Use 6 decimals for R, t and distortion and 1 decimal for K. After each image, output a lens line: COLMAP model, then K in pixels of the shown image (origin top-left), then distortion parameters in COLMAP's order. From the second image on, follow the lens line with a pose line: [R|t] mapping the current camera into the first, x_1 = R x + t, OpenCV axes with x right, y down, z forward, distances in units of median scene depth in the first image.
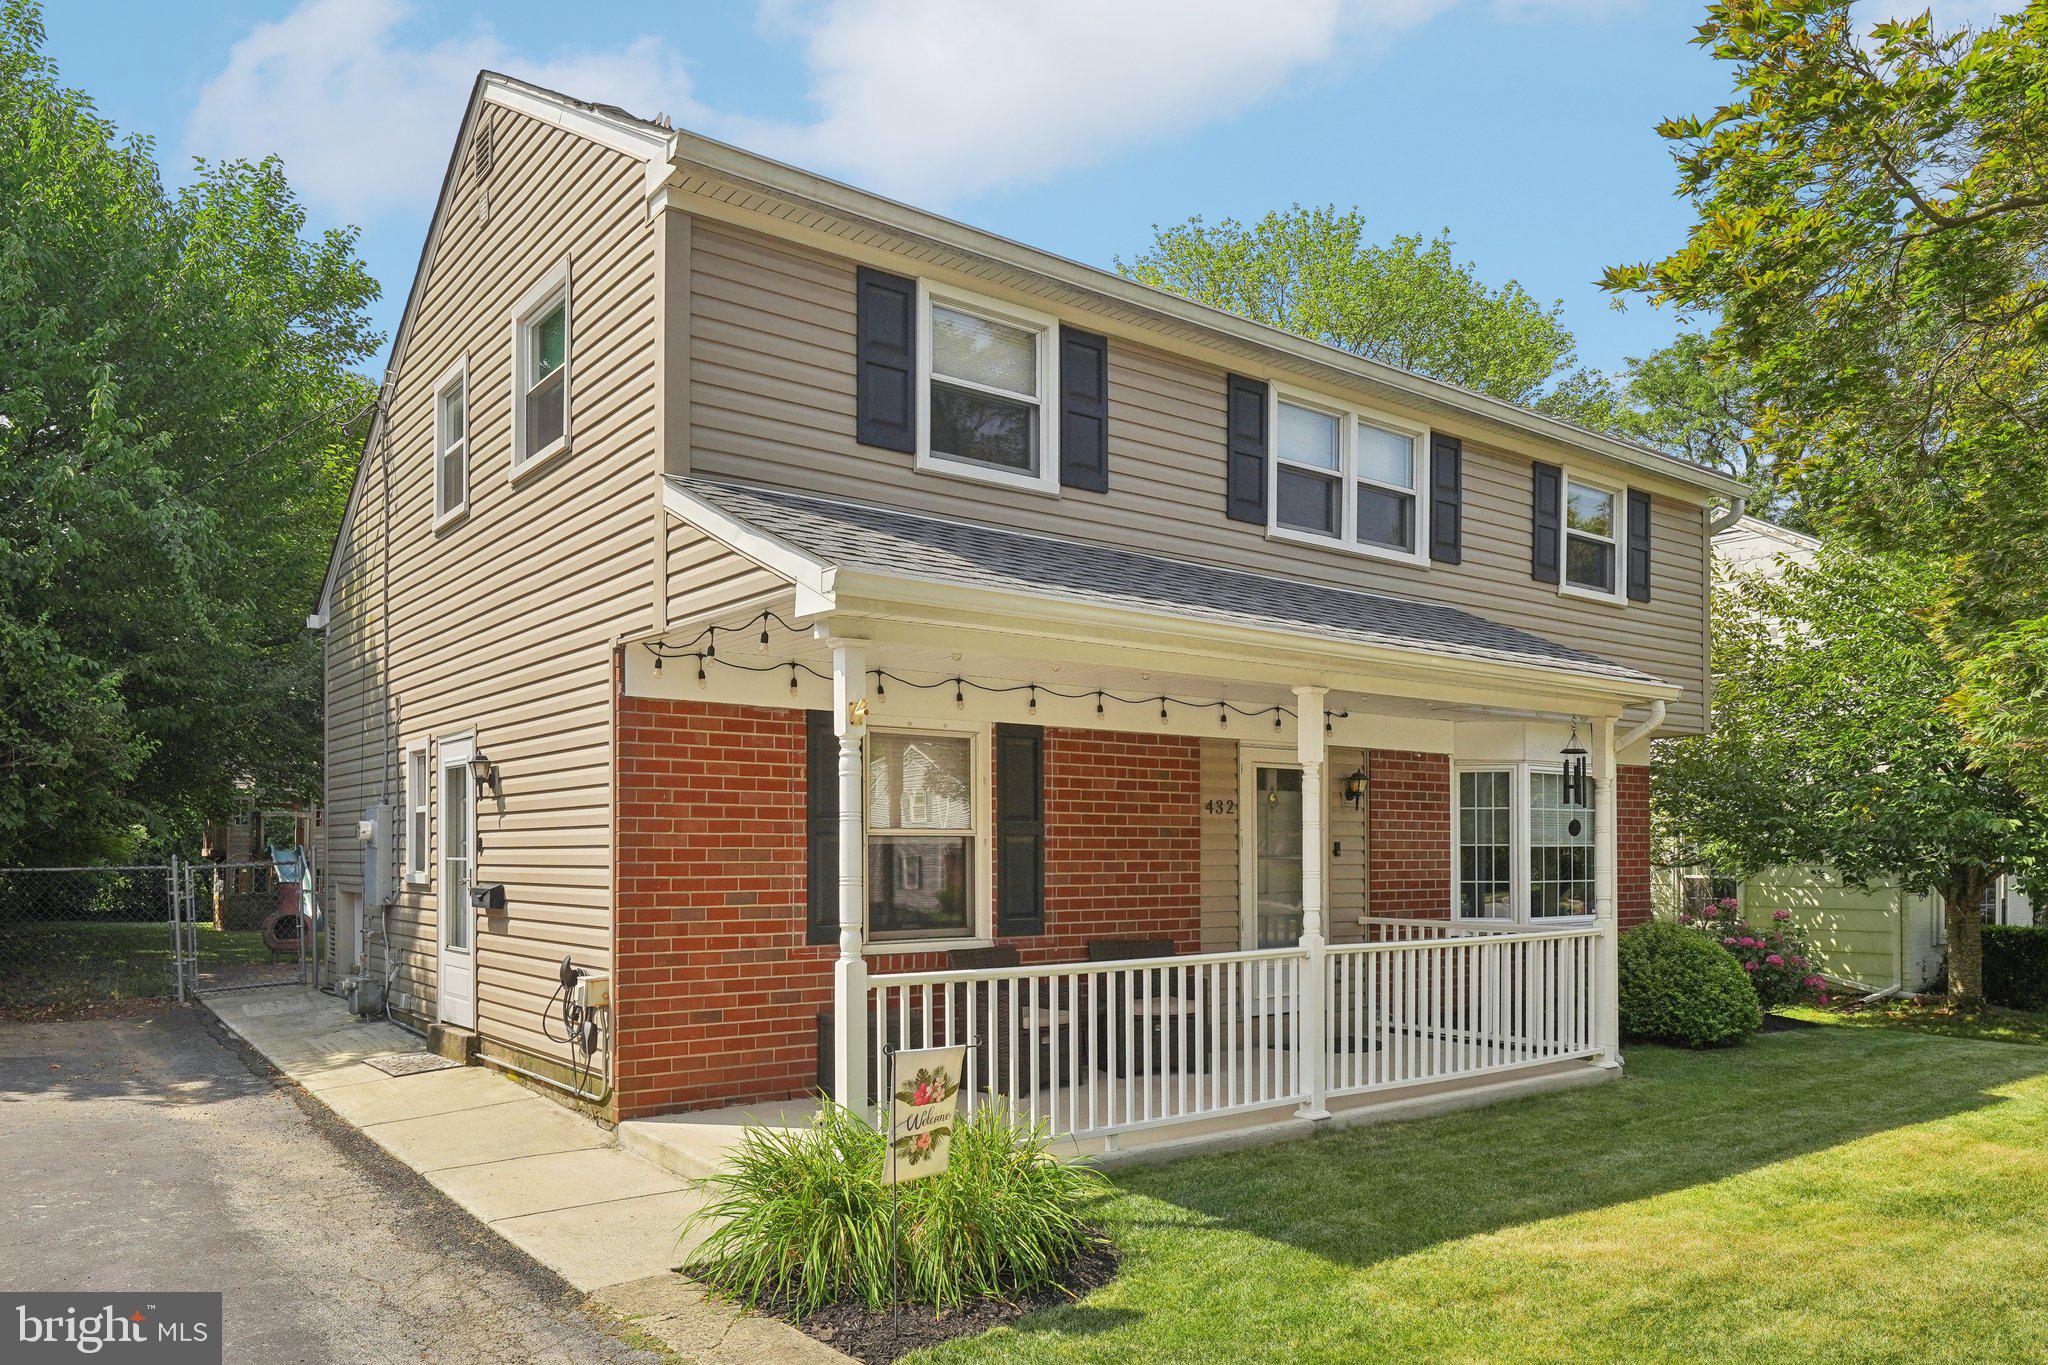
lens RADIAL K [[1369.7, 0, 1039.6], [0, 1369.7, 844.1], [0, 0, 1]] dist [-0.001984, -0.003399]
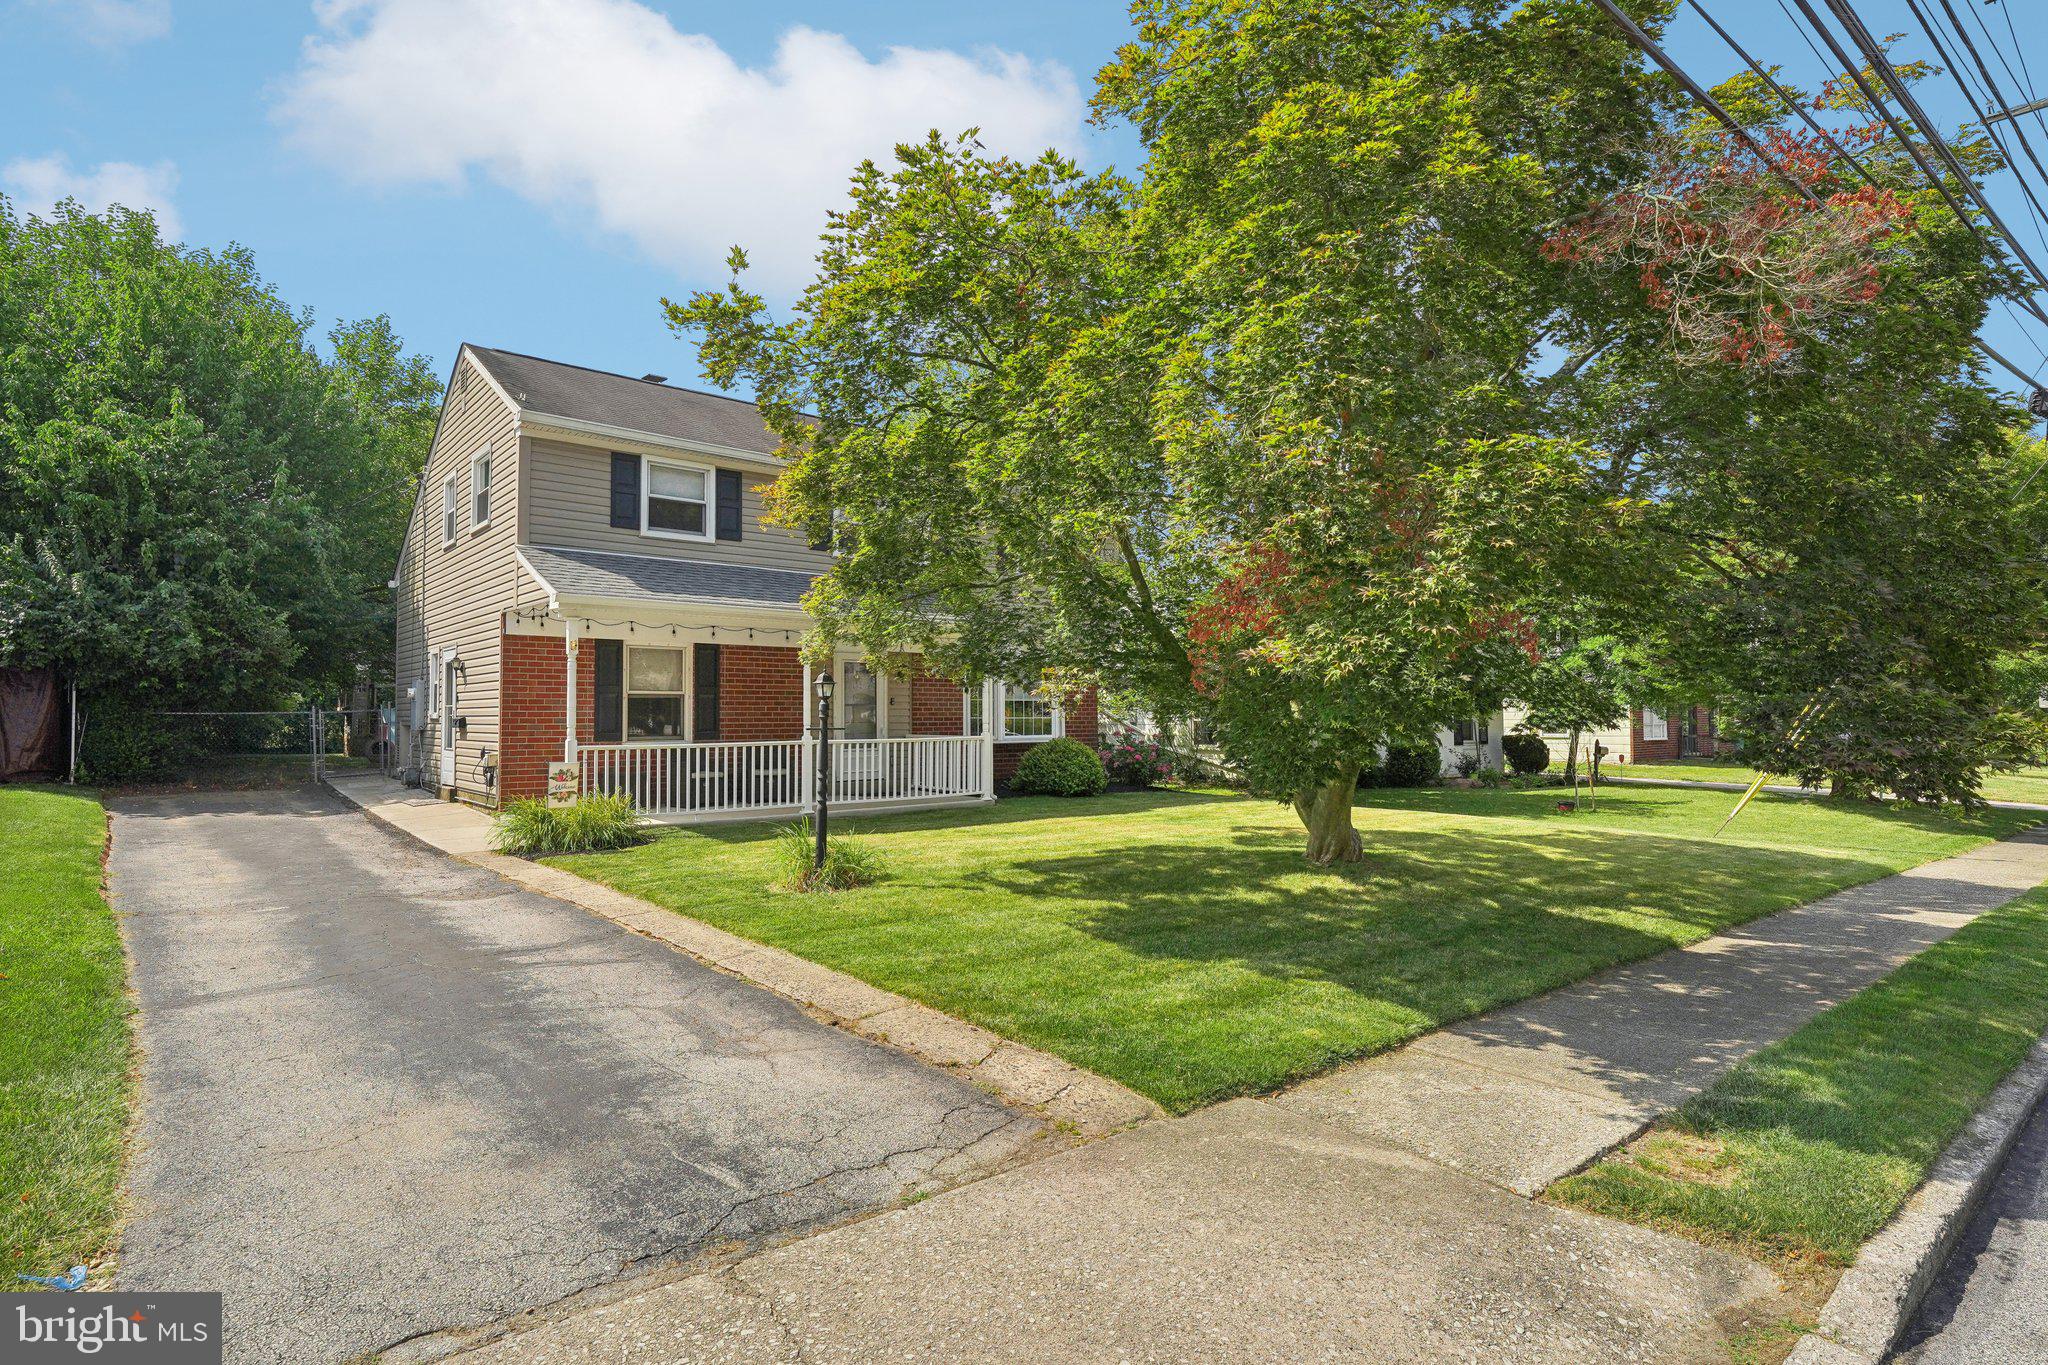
lens RADIAL K [[1005.1, 0, 1021.0], [0, 1005.1, 678.9], [0, 0, 1]] dist [0.000428, 0.000360]
pose [[0.999259, 0.000212, 0.038496, 0.417128], [0.000959, 0.999537, -0.030406, 0.018210], [-0.038485, 0.030420, 0.998796, -0.614595]]
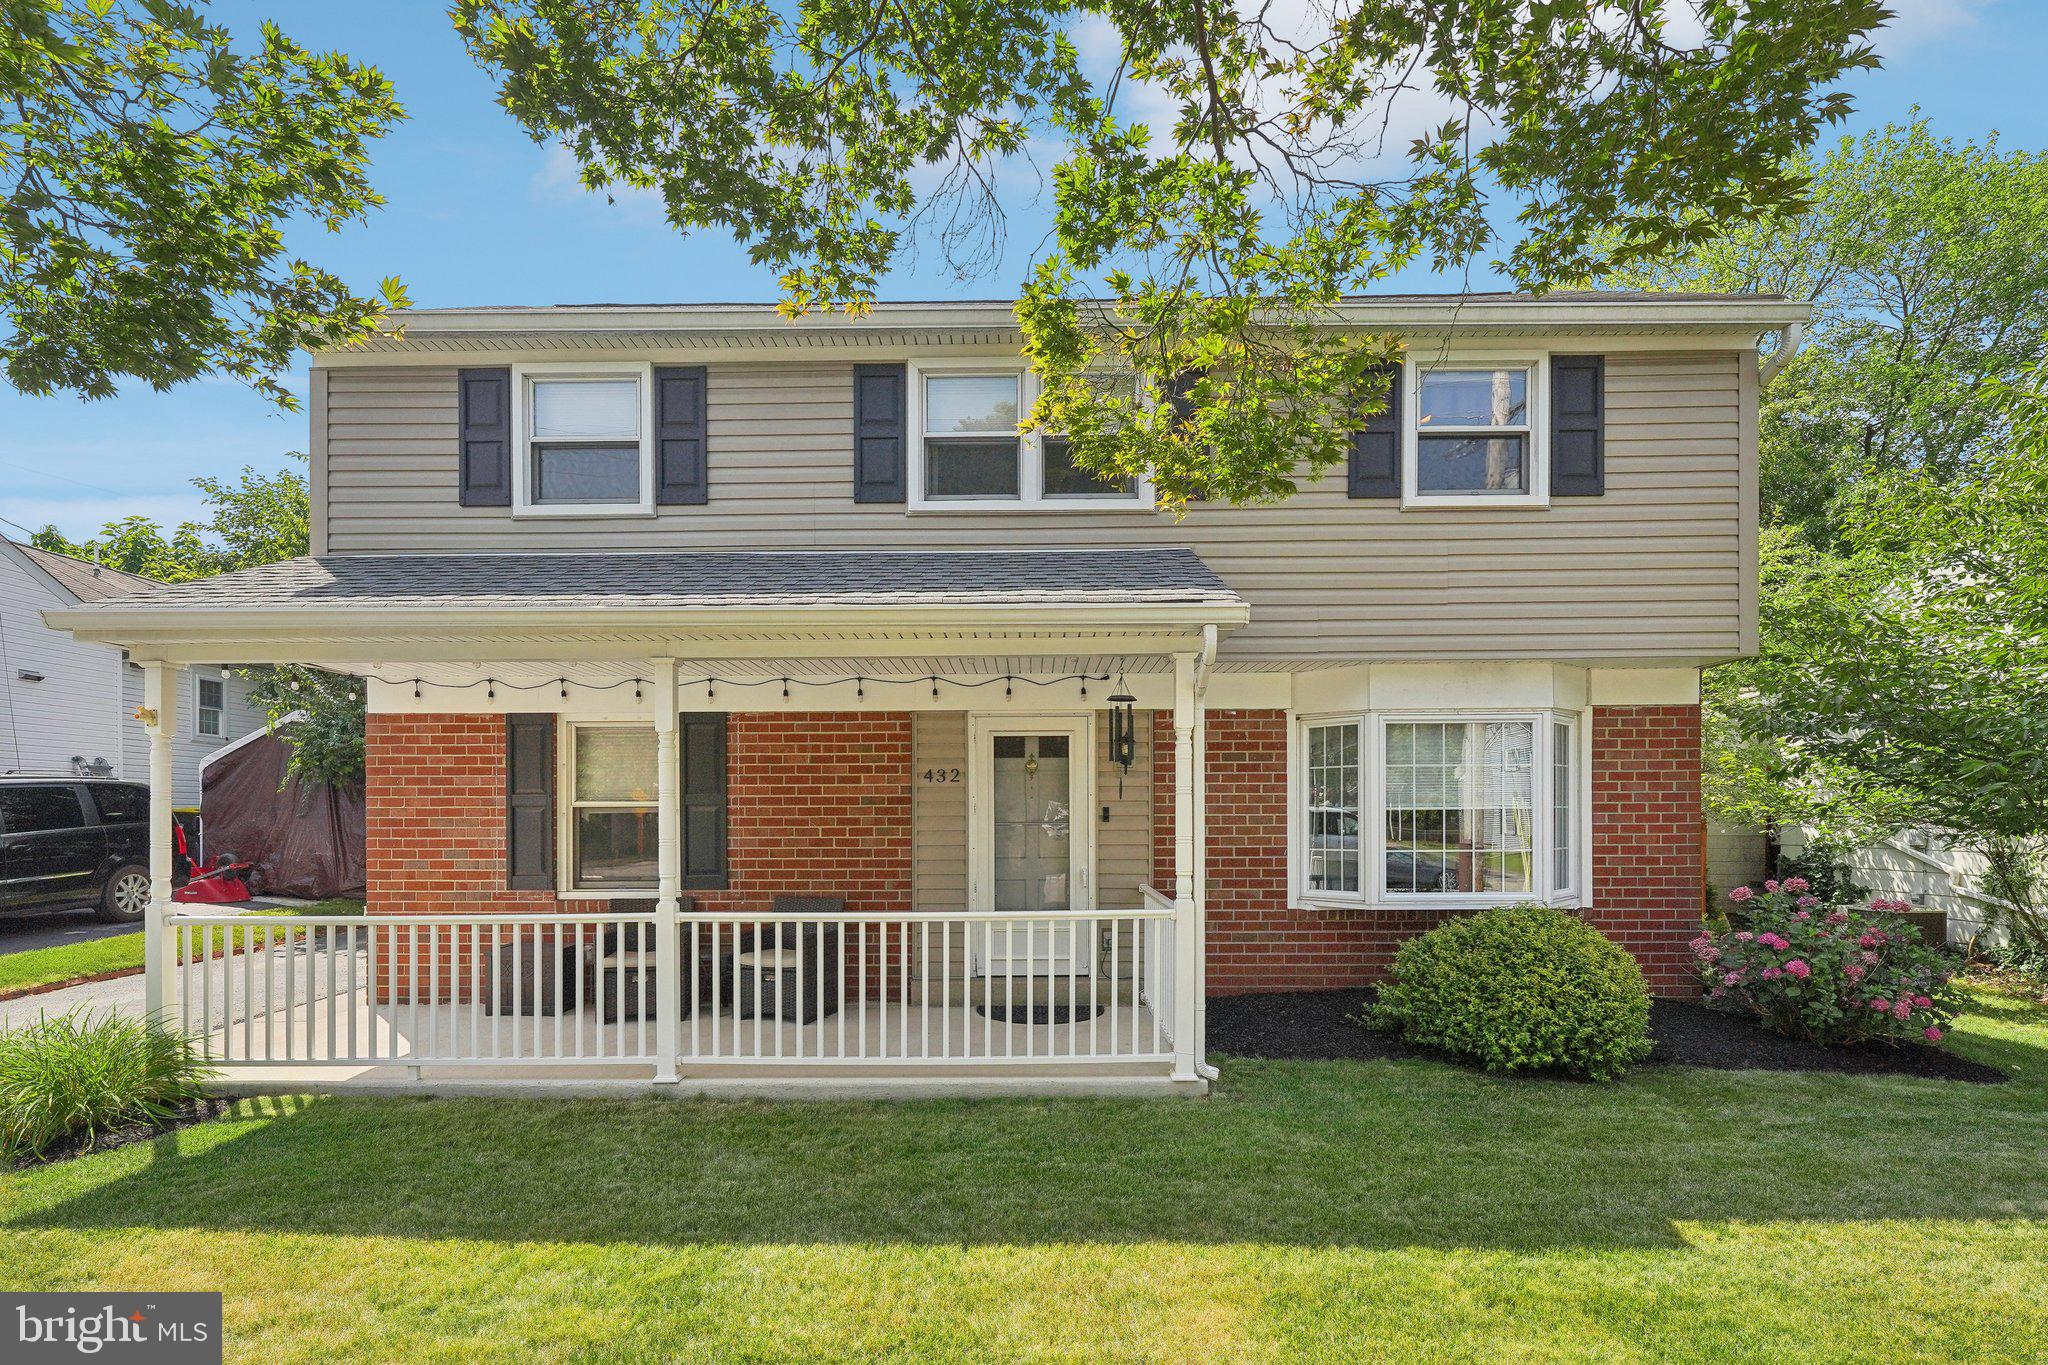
lens RADIAL K [[936.1, 0, 999.8], [0, 936.1, 822.7], [0, 0, 1]] dist [-0.002616, -0.000061]
pose [[0.795018, -0.000448, -0.606586, 0.671445], [0.008259, 0.999915, 0.010086, 0.002723], [0.606530, -0.013029, 0.794954, 0.495343]]
